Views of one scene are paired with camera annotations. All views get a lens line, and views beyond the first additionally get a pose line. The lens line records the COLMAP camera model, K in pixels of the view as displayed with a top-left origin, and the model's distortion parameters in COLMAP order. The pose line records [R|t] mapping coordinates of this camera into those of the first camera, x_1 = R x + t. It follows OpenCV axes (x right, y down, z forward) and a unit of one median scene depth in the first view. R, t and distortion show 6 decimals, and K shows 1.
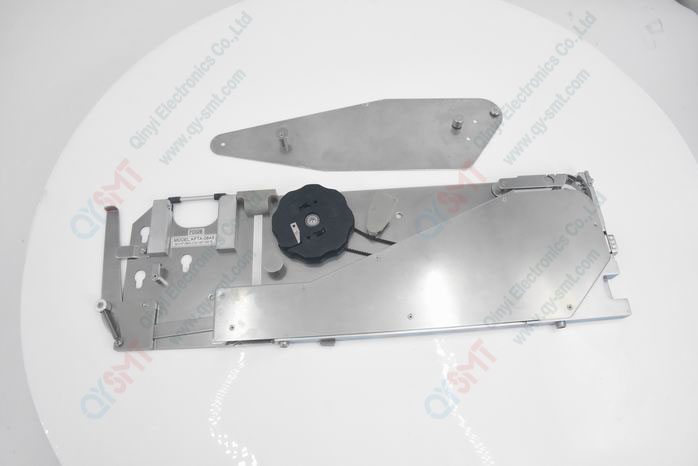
lens RADIAL K [[478.8, 0, 349.0], [0, 478.8, 233.0], [0, 0, 1]] dist [-0.129561, 0.056056]
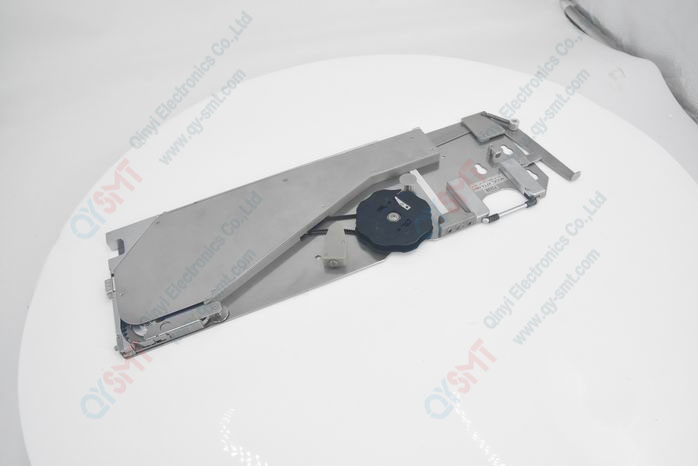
lens RADIAL K [[478.8, 0, 349.0], [0, 478.8, 233.0], [0, 0, 1]] dist [-0.129561, 0.056056]
pose [[-0.940346, 0.309110, -0.142126, 0.175359], [-0.259115, -0.379980, 0.887961, -0.941919], [0.220473, 0.871818, 0.437407, 0.545208]]
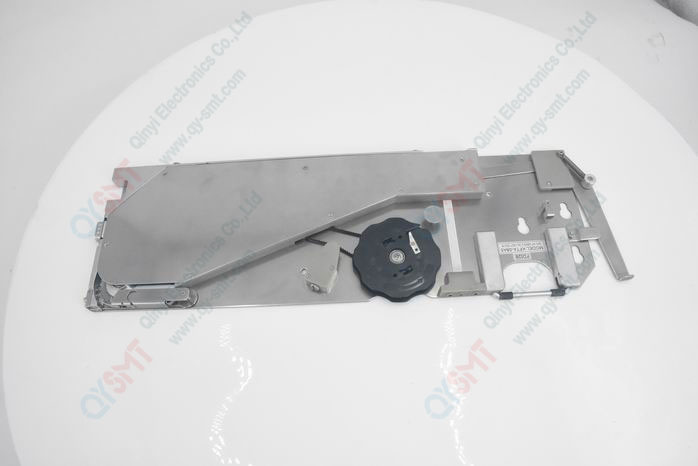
lens RADIAL K [[478.8, 0, 349.0], [0, 478.8, 233.0], [0, 0, 1]] dist [-0.129561, 0.056056]
pose [[-0.998274, 0.003147, 0.058642, -0.036967], [0.044323, -0.614716, 0.787502, -0.733044], [0.038526, 0.788743, 0.613515, 0.384469]]
